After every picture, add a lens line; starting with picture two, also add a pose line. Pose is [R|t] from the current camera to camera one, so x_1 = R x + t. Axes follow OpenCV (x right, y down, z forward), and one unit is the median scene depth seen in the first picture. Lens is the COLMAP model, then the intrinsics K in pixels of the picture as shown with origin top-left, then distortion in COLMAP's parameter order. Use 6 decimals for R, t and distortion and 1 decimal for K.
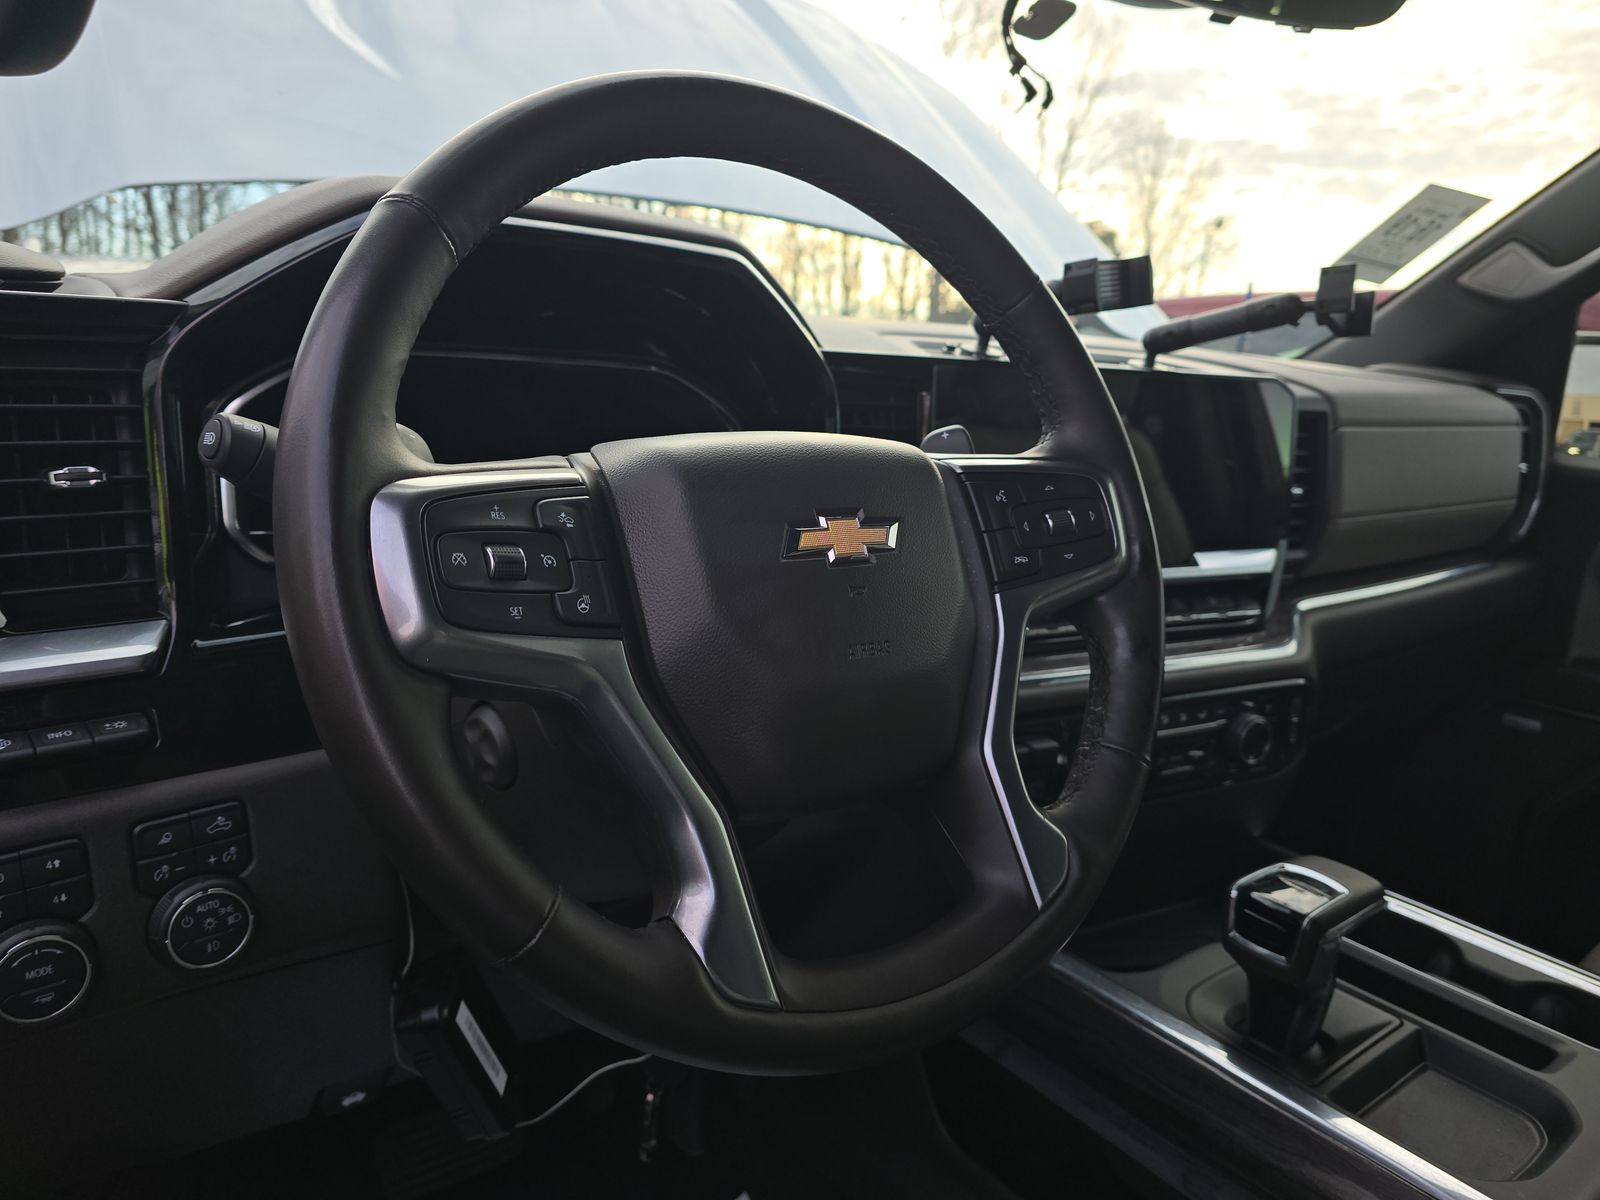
lens RADIAL K [[1031.1, 0, 800.0], [0, 1031.1, 600.0], [0, 0, 1]] dist [0.003383, -0.002114]
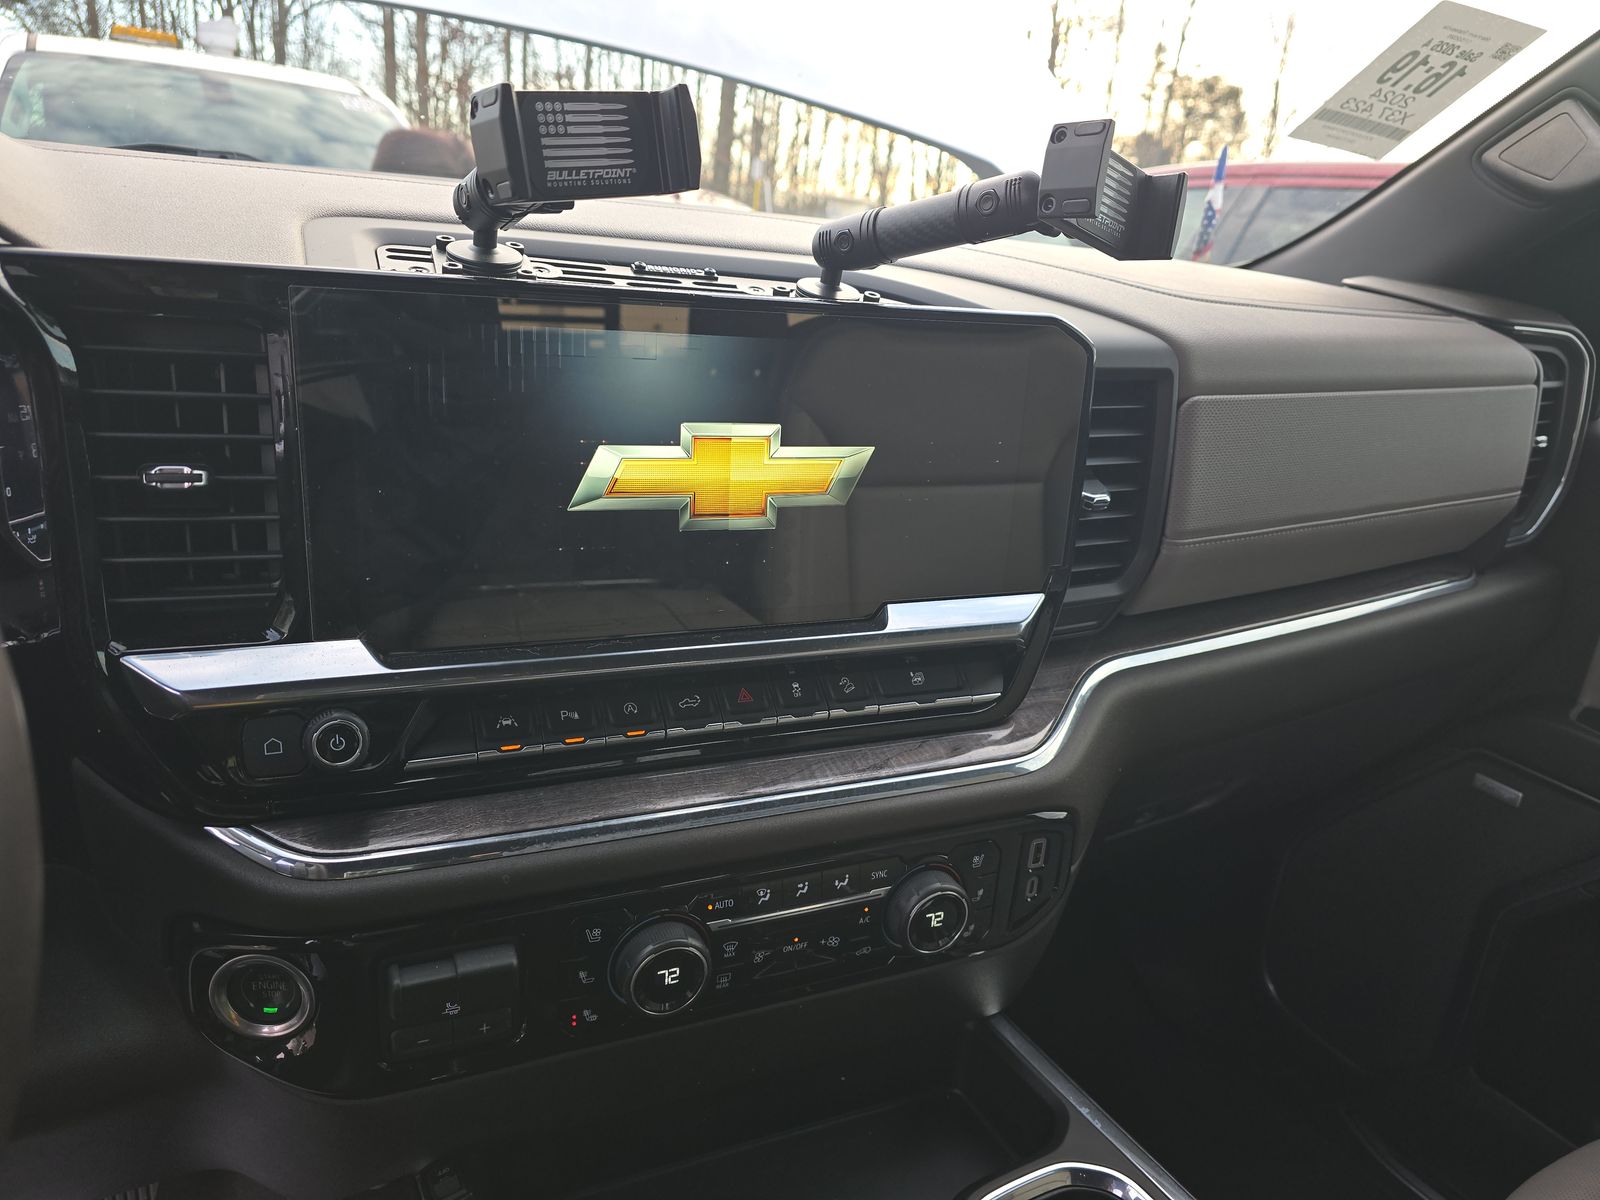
lens RADIAL K [[1031.1, 0, 800.0], [0, 1031.1, 600.0], [0, 0, 1]] dist [0.003383, -0.002114]
pose [[0.996237, 0.057237, -0.065083, 0.262039], [-0.048820, 0.991047, 0.124270, -0.086498], [0.071613, -0.120624, 0.990112, 0.271291]]
